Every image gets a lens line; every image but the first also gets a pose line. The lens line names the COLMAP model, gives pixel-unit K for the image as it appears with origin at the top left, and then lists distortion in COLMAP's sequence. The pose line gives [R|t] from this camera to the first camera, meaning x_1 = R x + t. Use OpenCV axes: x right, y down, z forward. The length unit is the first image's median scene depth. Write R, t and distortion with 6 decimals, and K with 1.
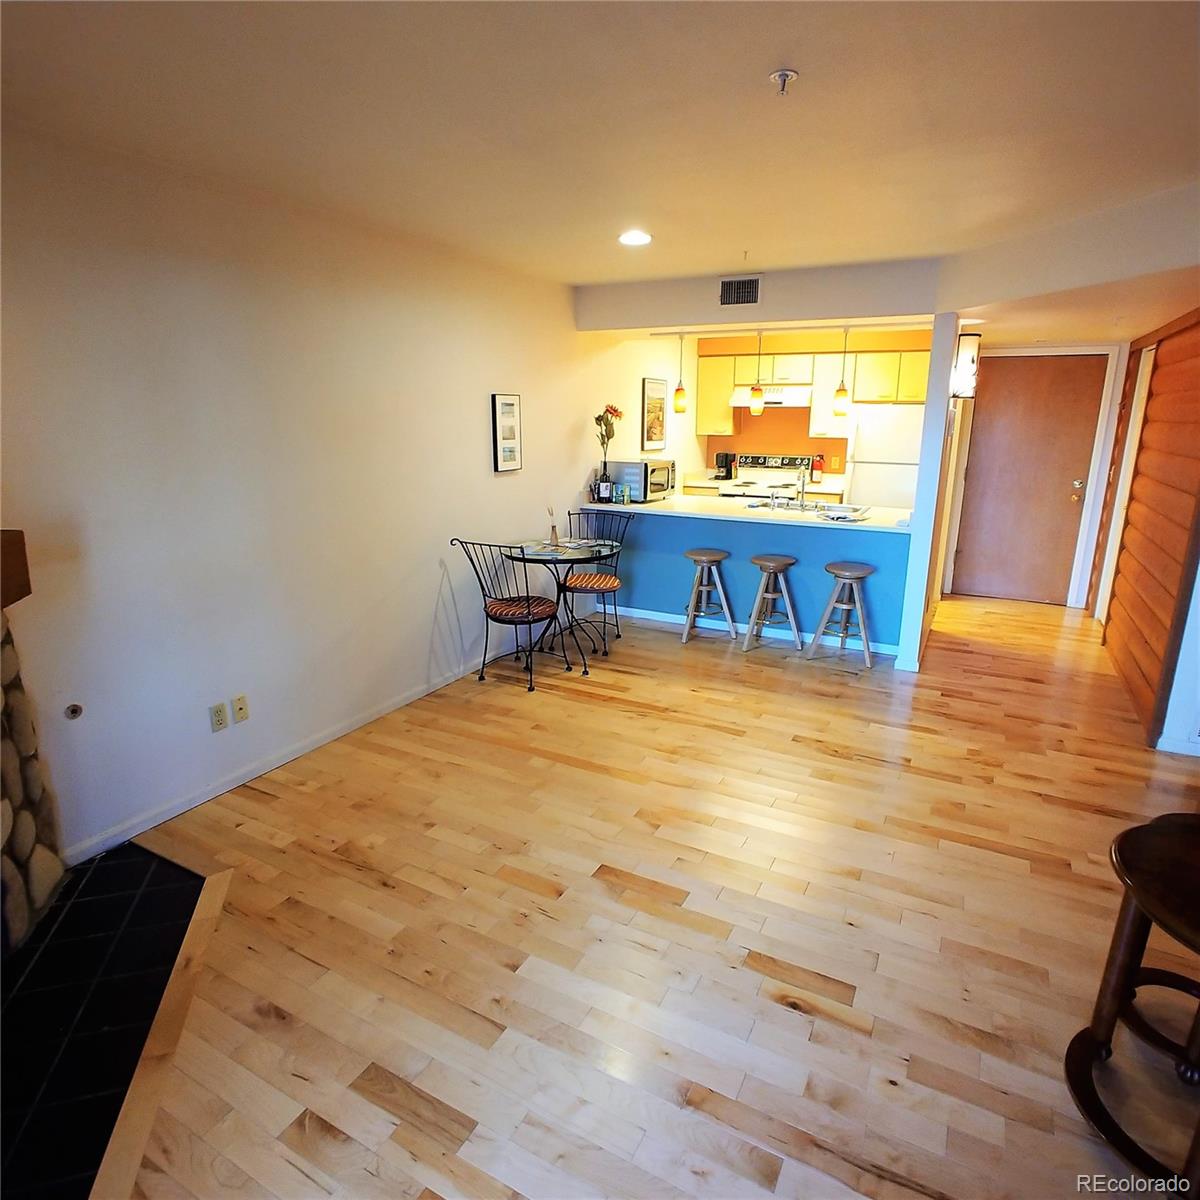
lens RADIAL K [[710.4, 0, 602.1], [0, 710.4, 608.1], [0, 0, 1]] dist [-0.028016, 0.004024]
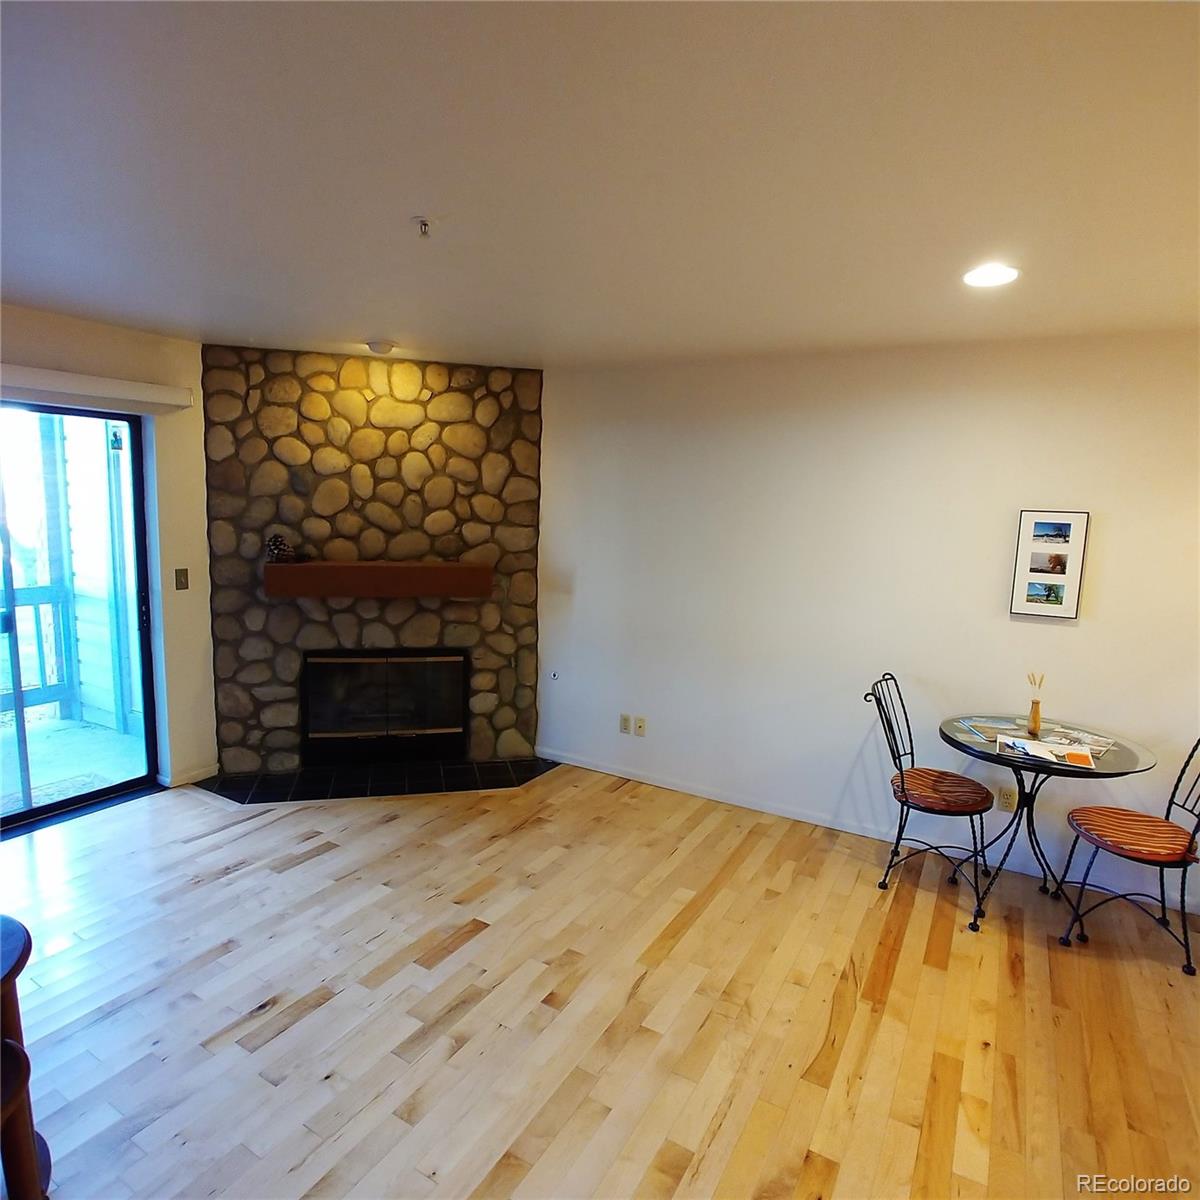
lens RADIAL K [[710.4, 0, 600.9], [0, 710.4, 601.8], [0, 0, 1]] dist [-0.028016, 0.004024]
pose [[-0.032305, 0.126215, -0.991477, 0.576787], [-0.292268, 0.947441, 0.130132, -0.171140], [0.955791, 0.293981, 0.006282, 0.578138]]
